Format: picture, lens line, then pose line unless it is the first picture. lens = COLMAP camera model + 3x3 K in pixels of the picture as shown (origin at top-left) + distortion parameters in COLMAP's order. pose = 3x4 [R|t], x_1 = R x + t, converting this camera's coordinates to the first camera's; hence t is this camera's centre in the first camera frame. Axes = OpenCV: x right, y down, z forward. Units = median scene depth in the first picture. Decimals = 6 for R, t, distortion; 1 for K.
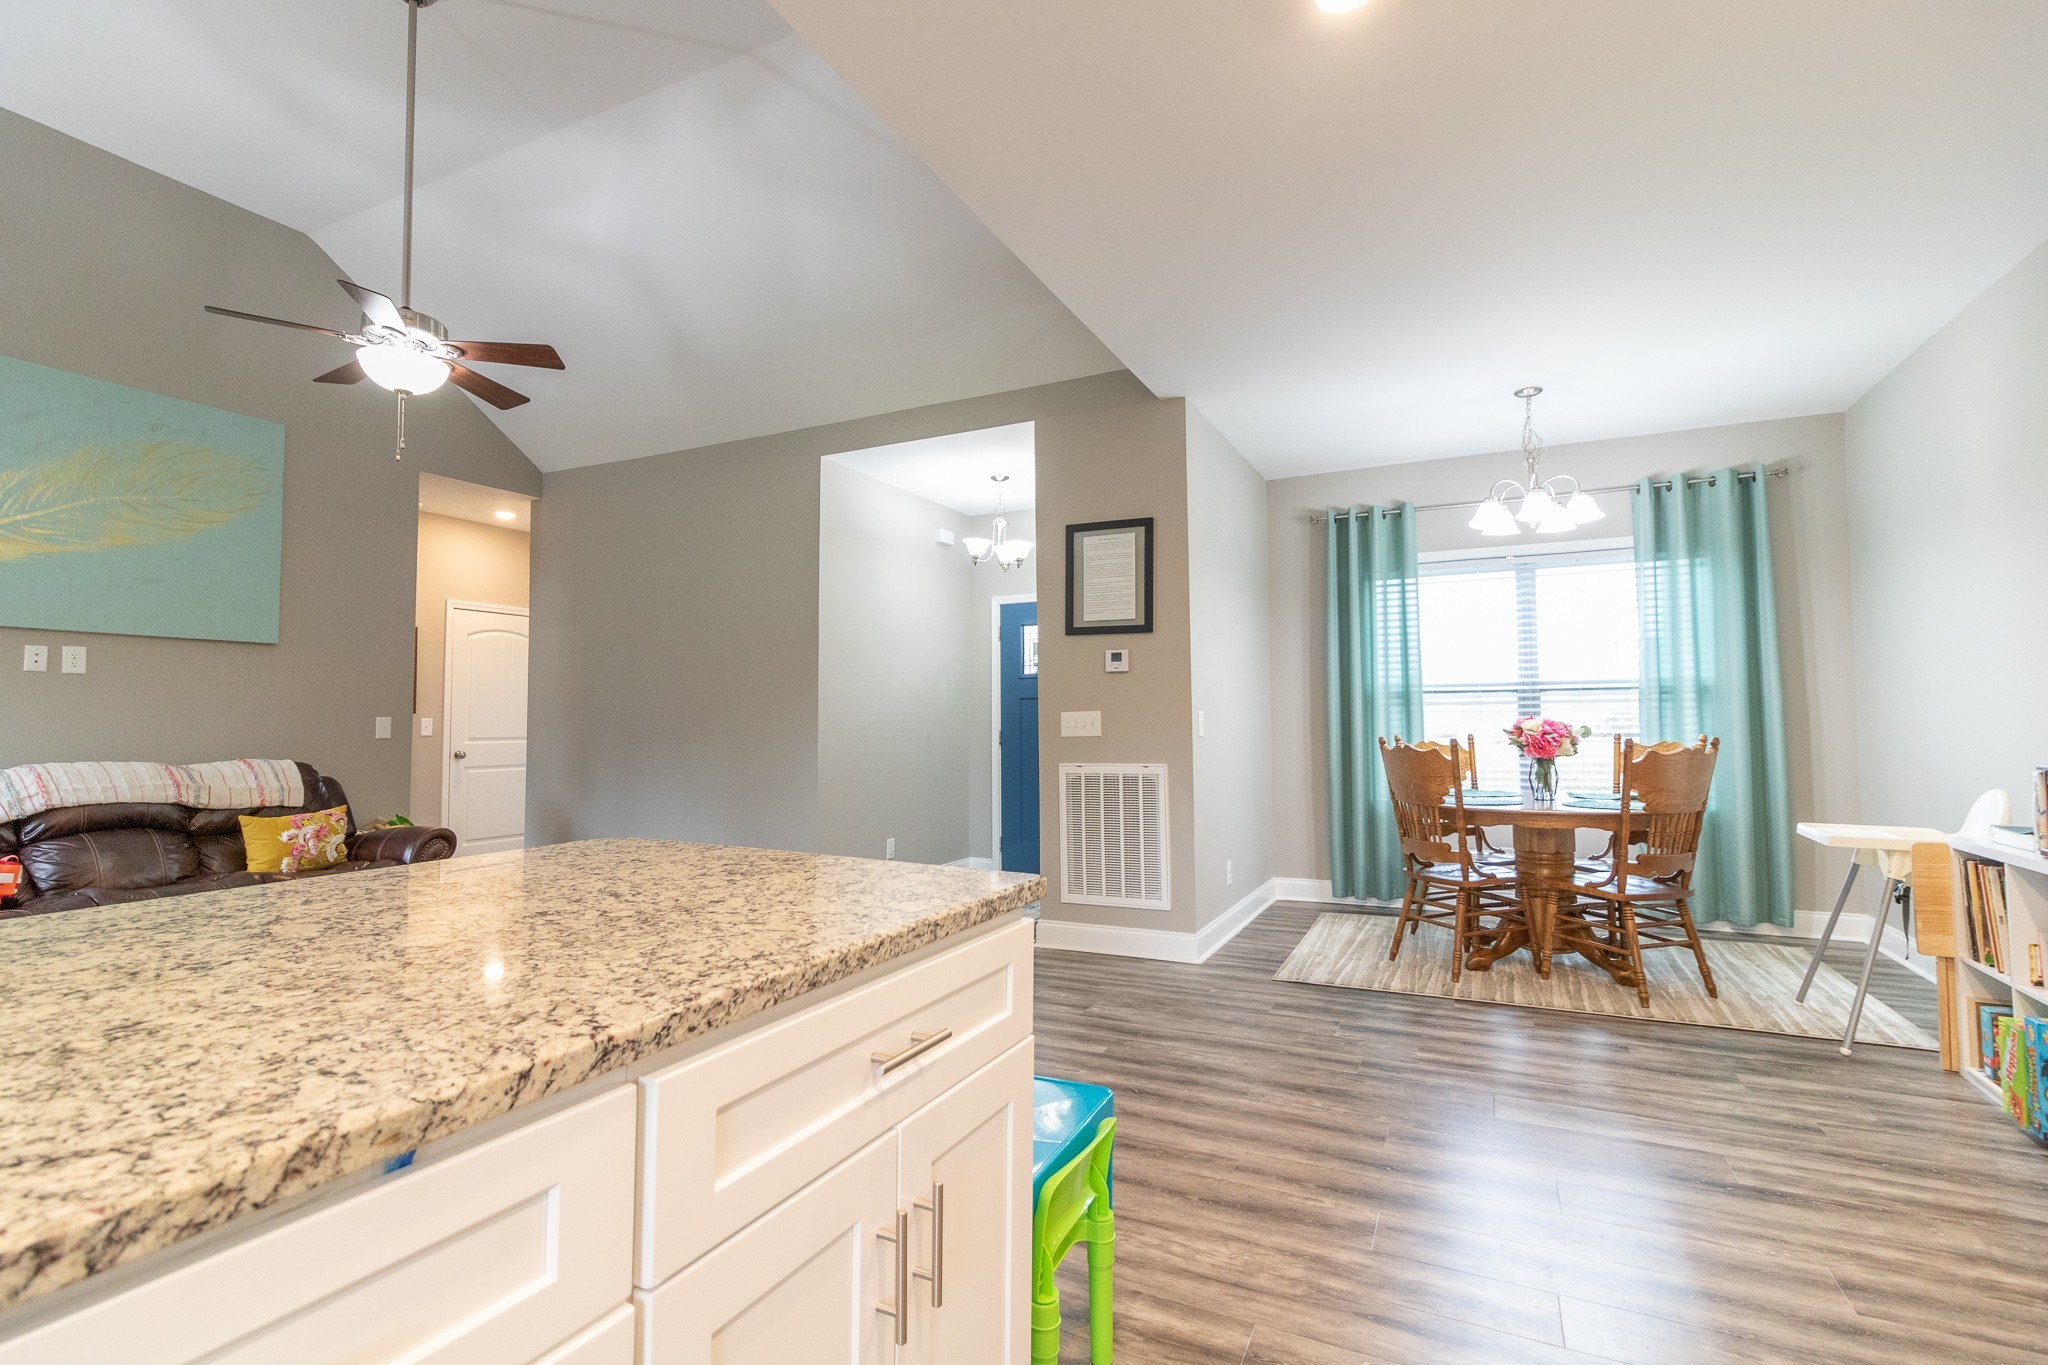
lens RADIAL K [[964.5, 0, 1011.7], [0, 964.5, 678.0], [0, 0, 1]] dist [-0.007513, 0.003309]
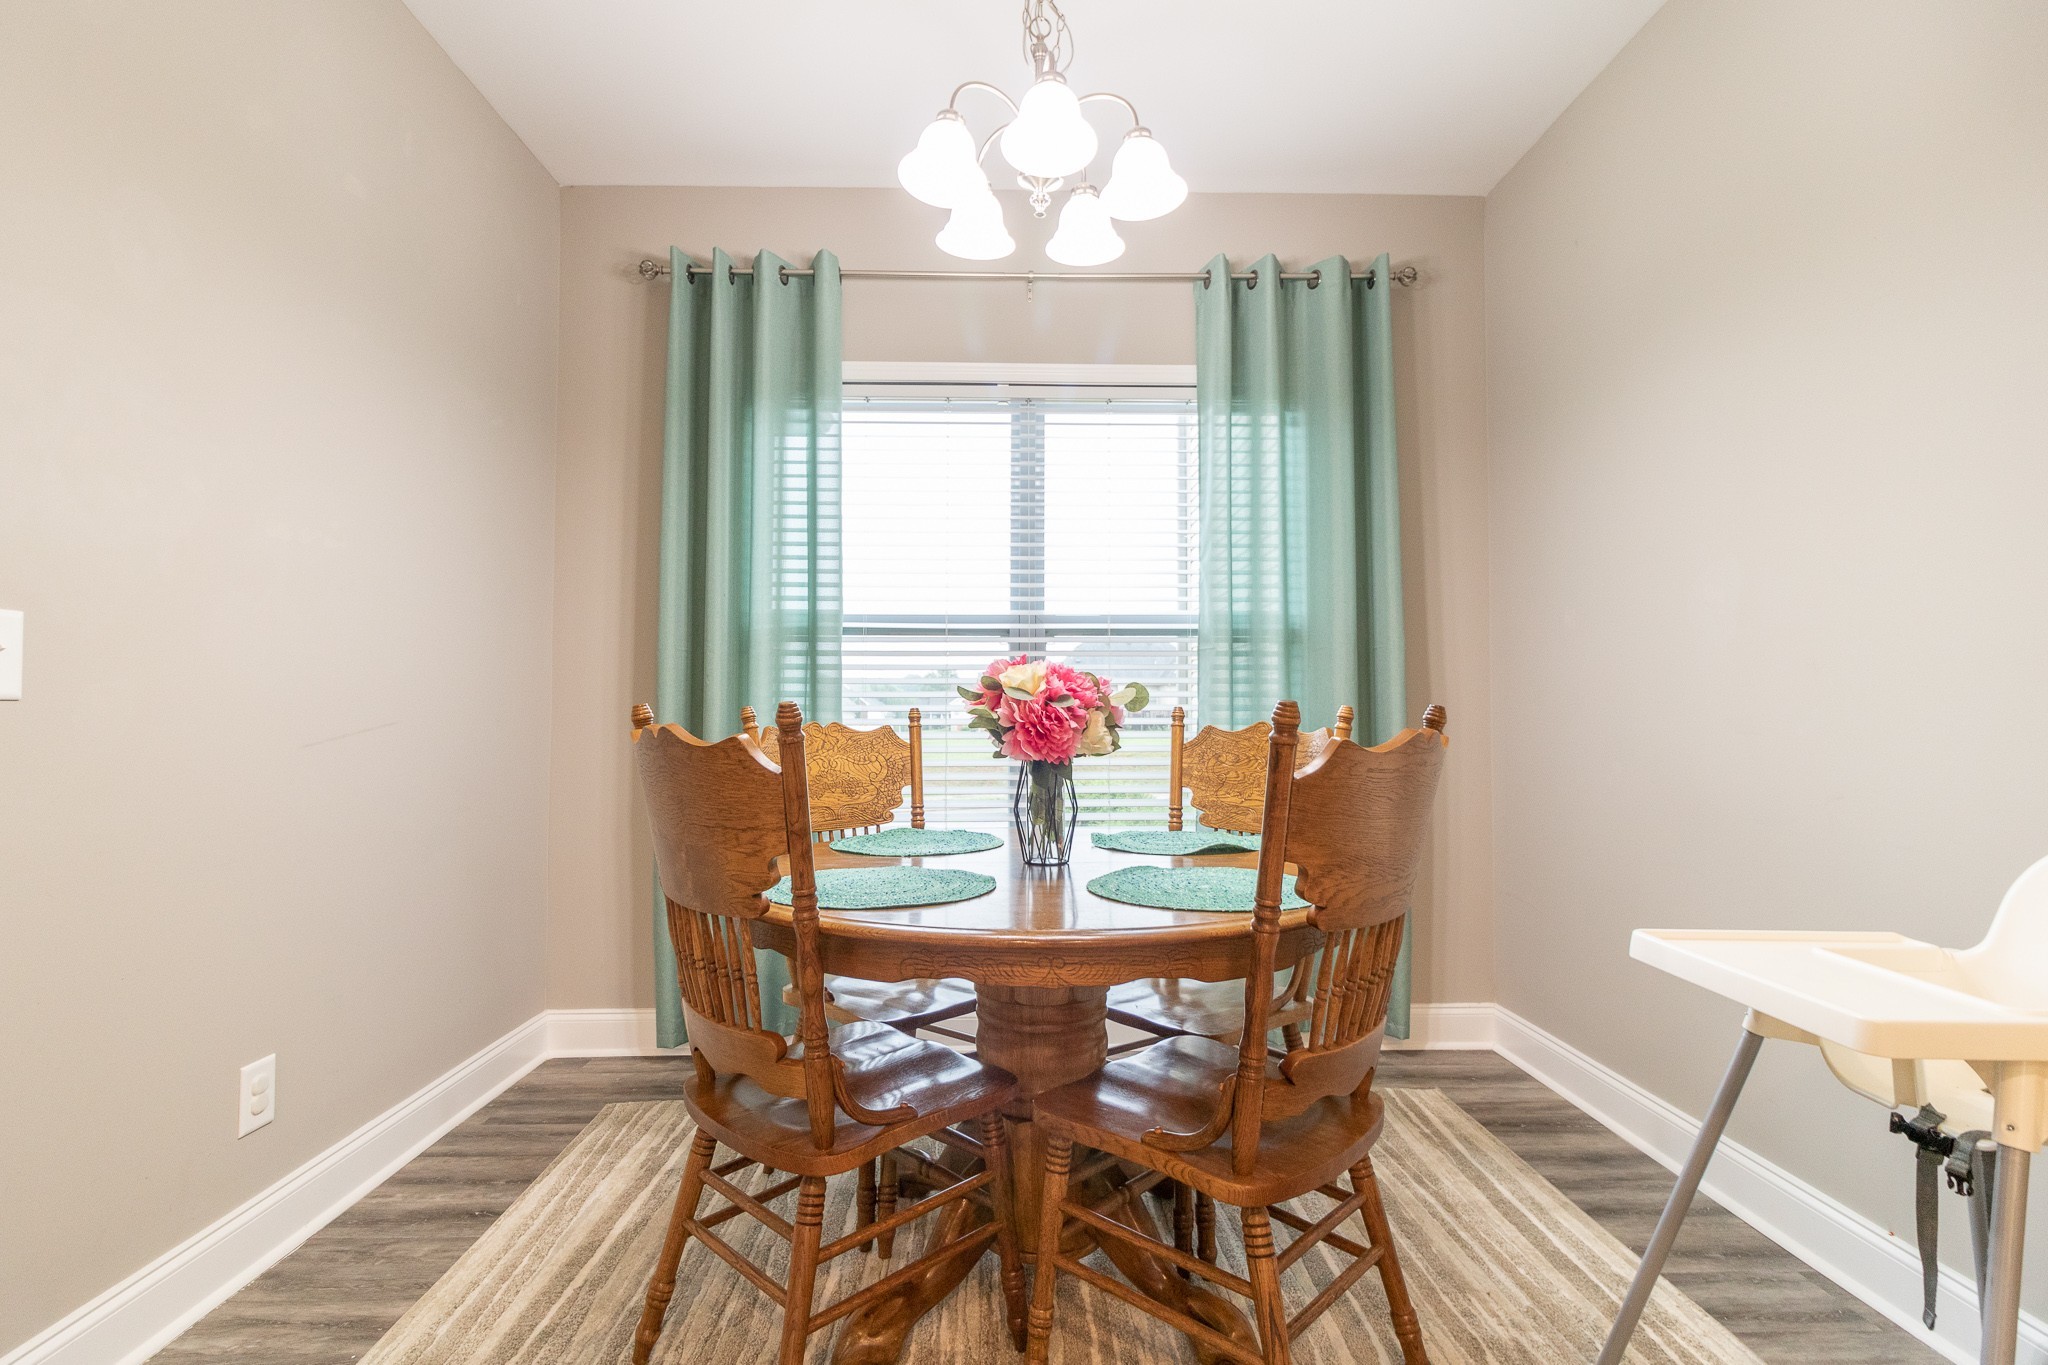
lens RADIAL K [[964.5, 0, 1025.1], [0, 964.5, 681.0], [0, 0, 1]] dist [-0.007513, 0.003309]
pose [[0.886428, 0.025320, 0.462174, 0.308529], [-0.028897, 0.999582, 0.000662, 0.043092], [-0.461964, -0.013942, 0.886789, 0.559173]]
